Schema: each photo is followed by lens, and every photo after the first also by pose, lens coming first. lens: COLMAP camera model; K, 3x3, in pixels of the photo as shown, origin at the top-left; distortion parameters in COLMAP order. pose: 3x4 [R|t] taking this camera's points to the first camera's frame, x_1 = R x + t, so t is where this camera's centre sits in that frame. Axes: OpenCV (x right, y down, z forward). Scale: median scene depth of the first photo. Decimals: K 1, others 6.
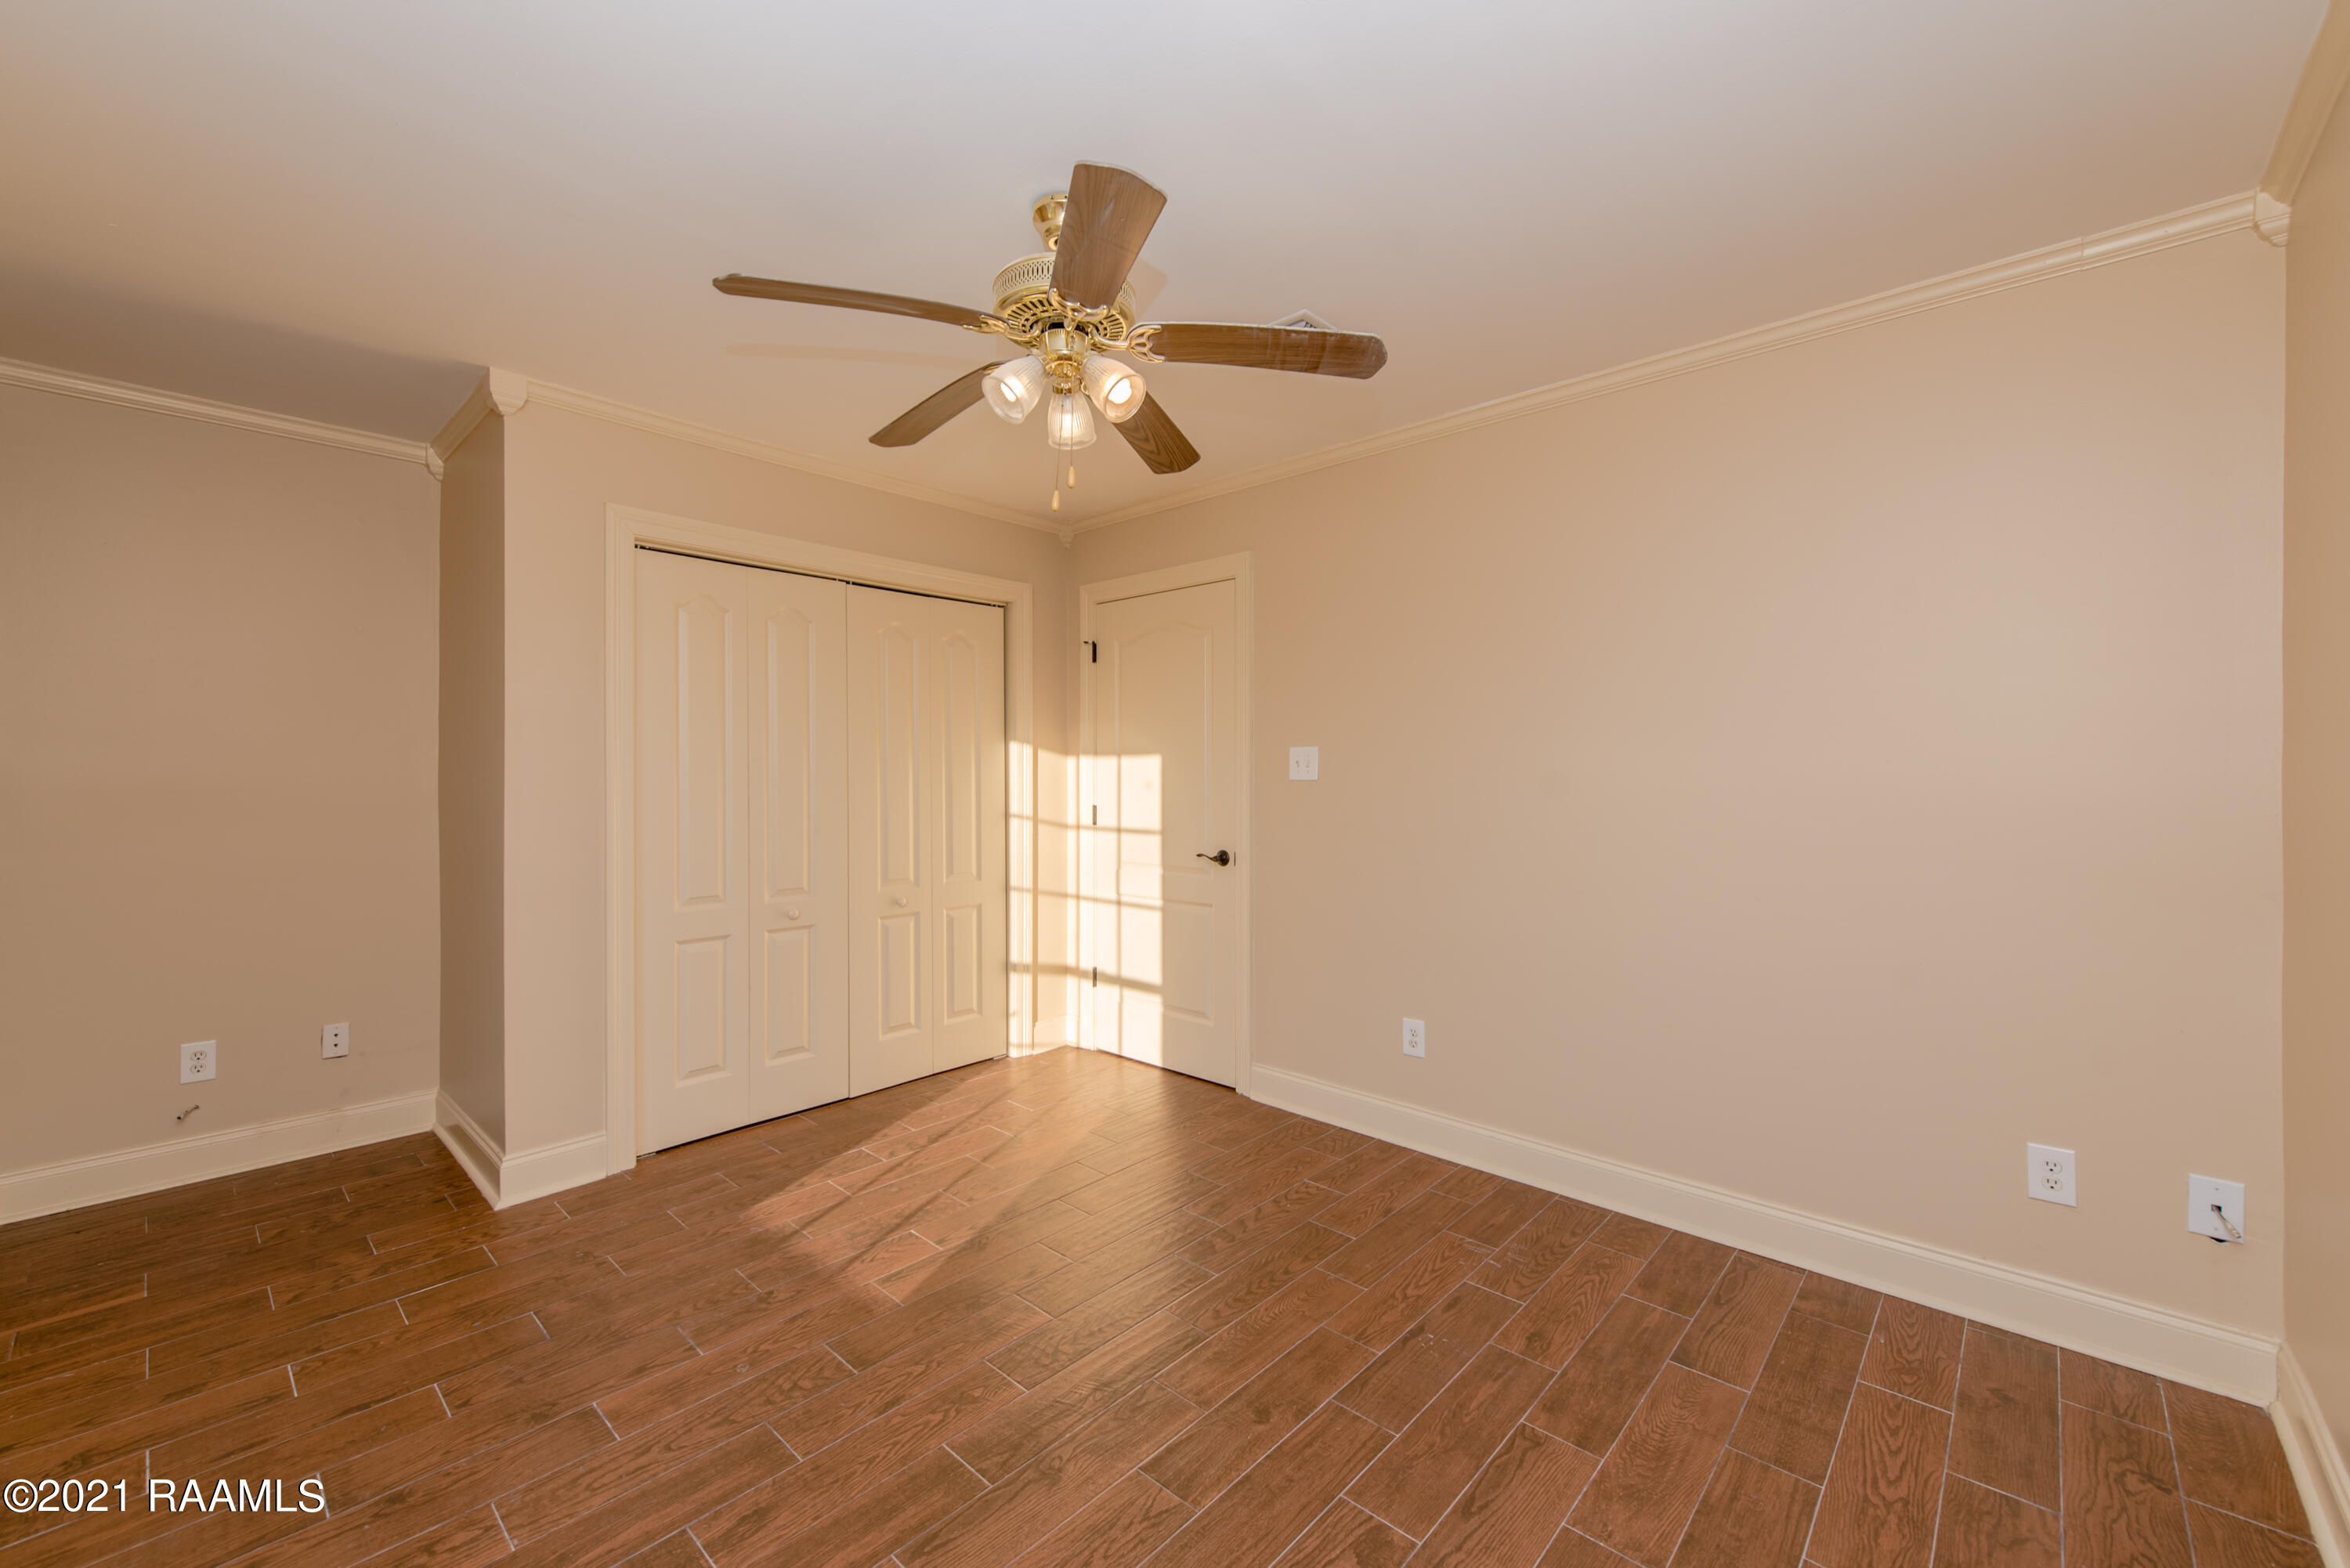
lens RADIAL K [[918.5, 0, 1170.9], [0, 918.5, 781.8], [0, 0, 1]] dist [0.015968, -0.004769]
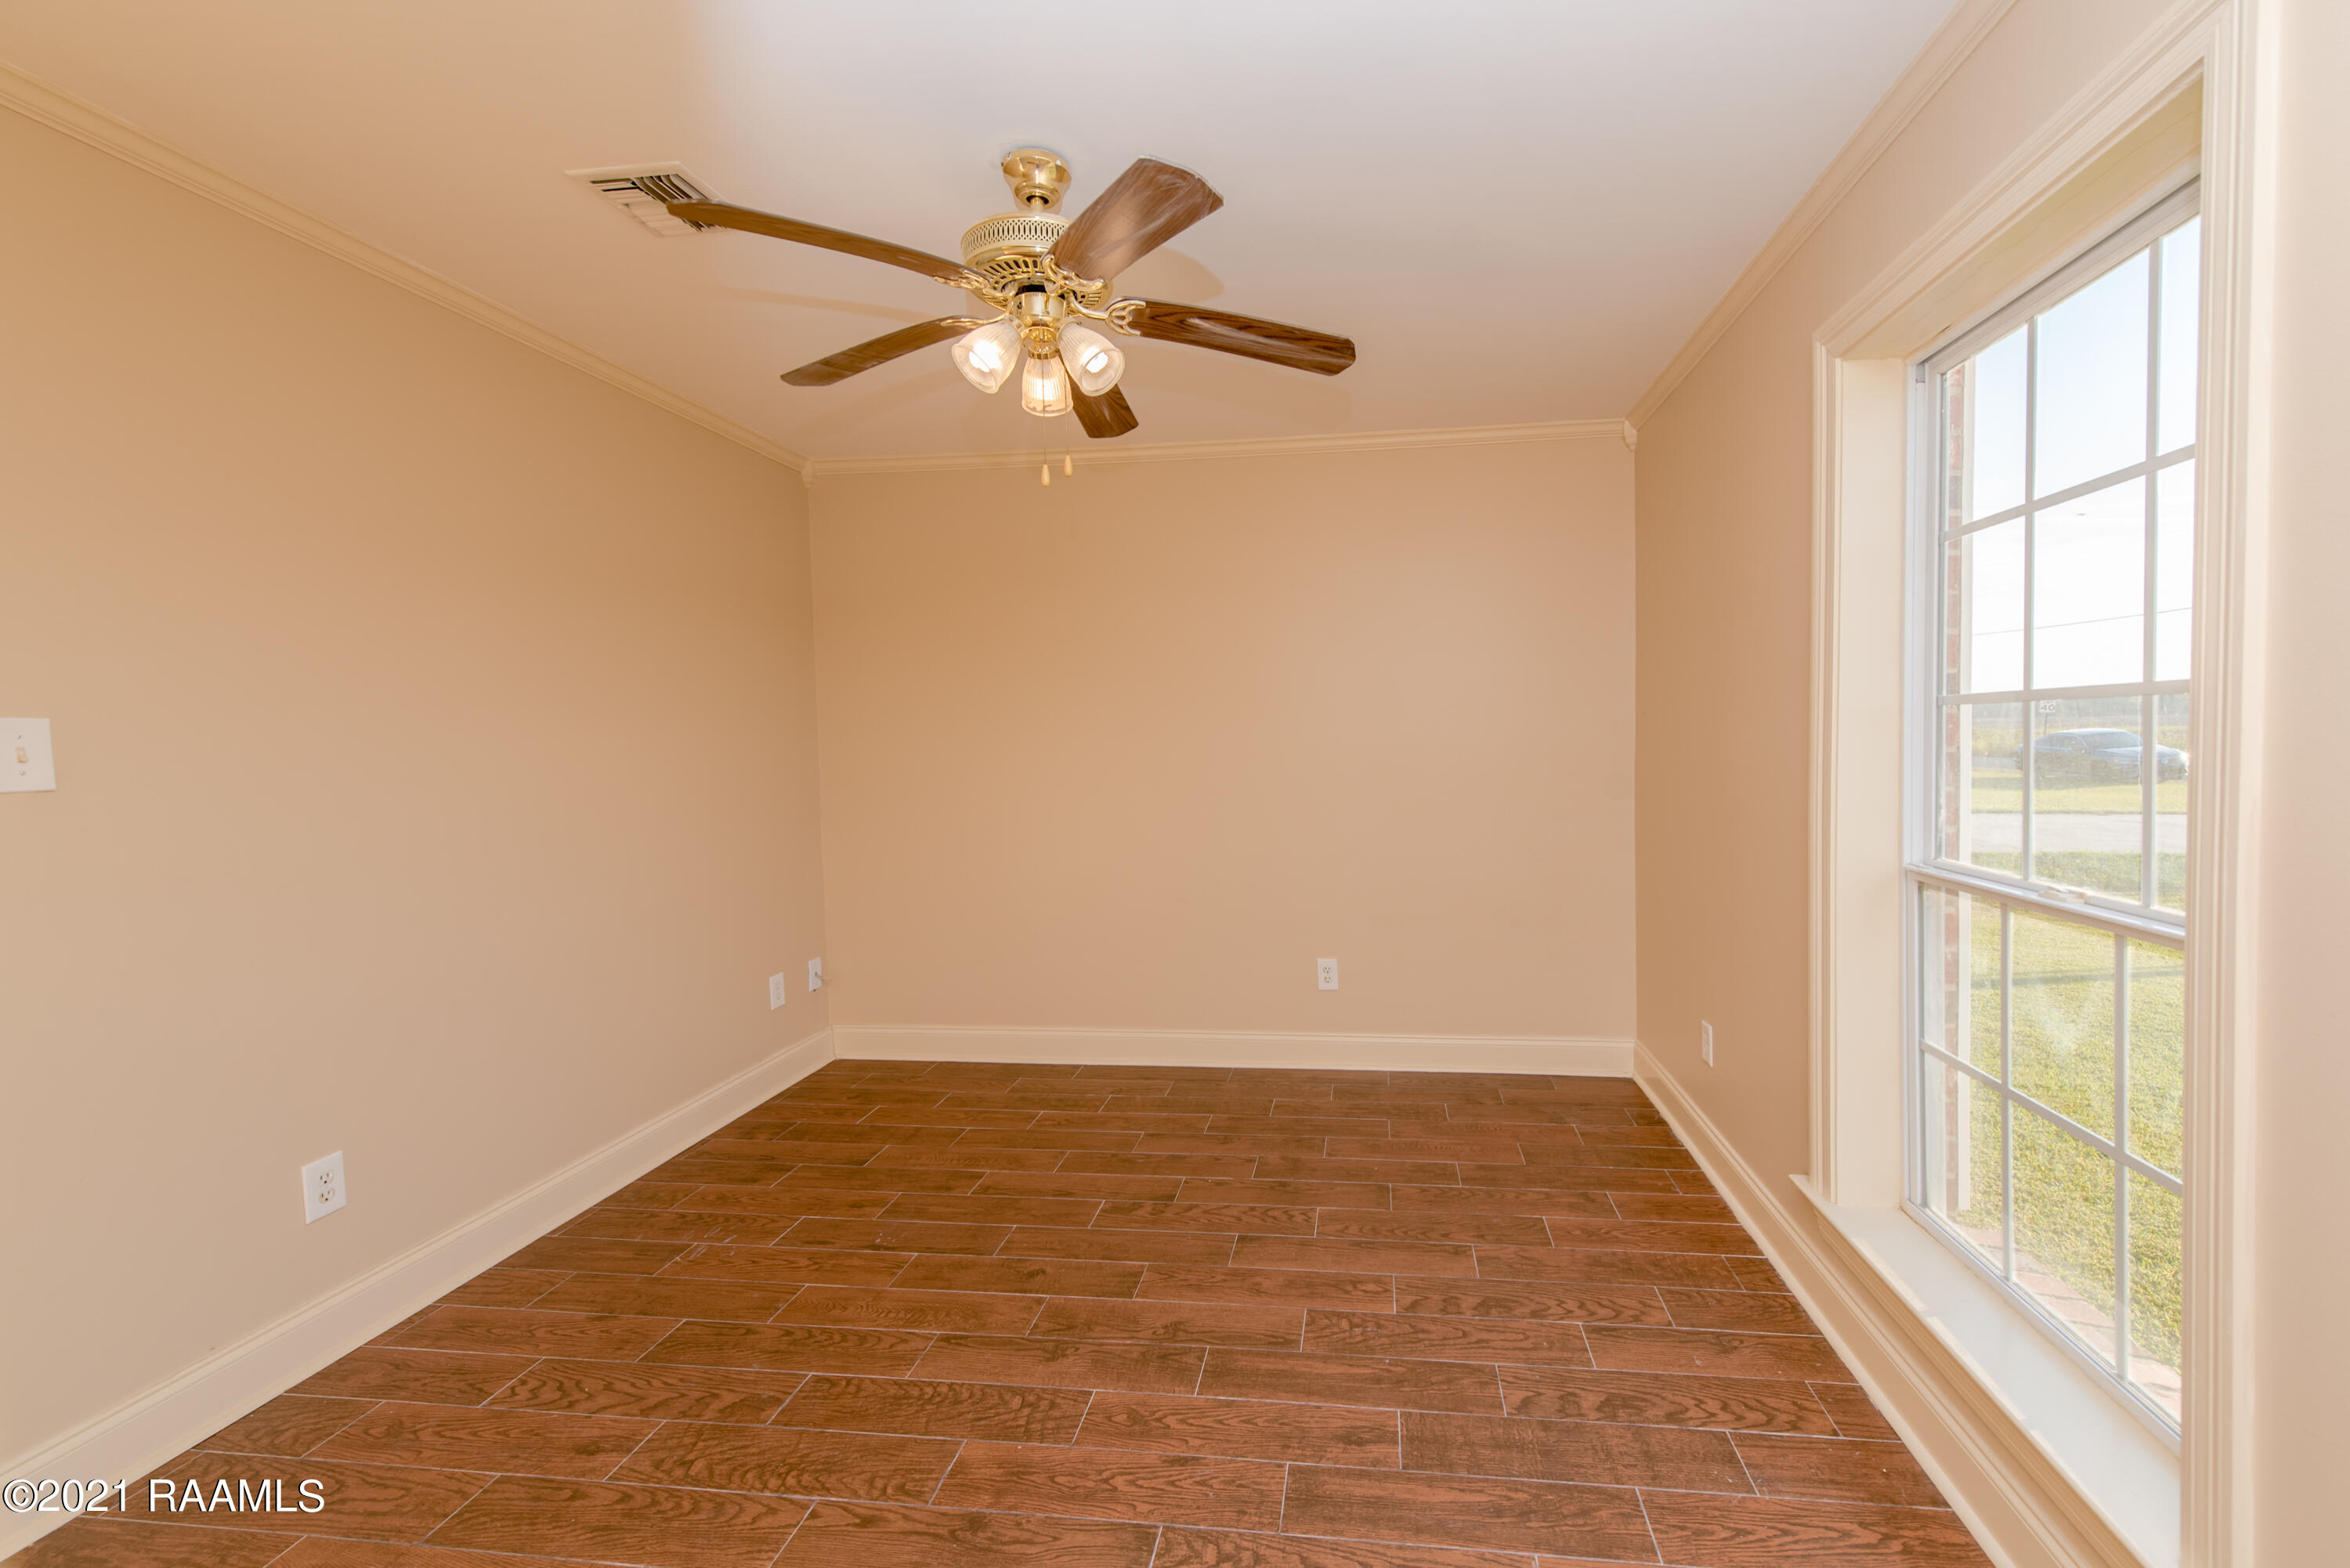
lens RADIAL K [[961.2, 0, 1256.0], [0, 961.2, 769.4], [0, 0, 1]] dist [0.013503, -0.000142]
pose [[-0.577496, -0.020275, 0.816142, -0.871433], [0.023397, 0.998870, 0.041369, -0.026845], [-0.816058, 0.042986, -0.576369, 1.155142]]
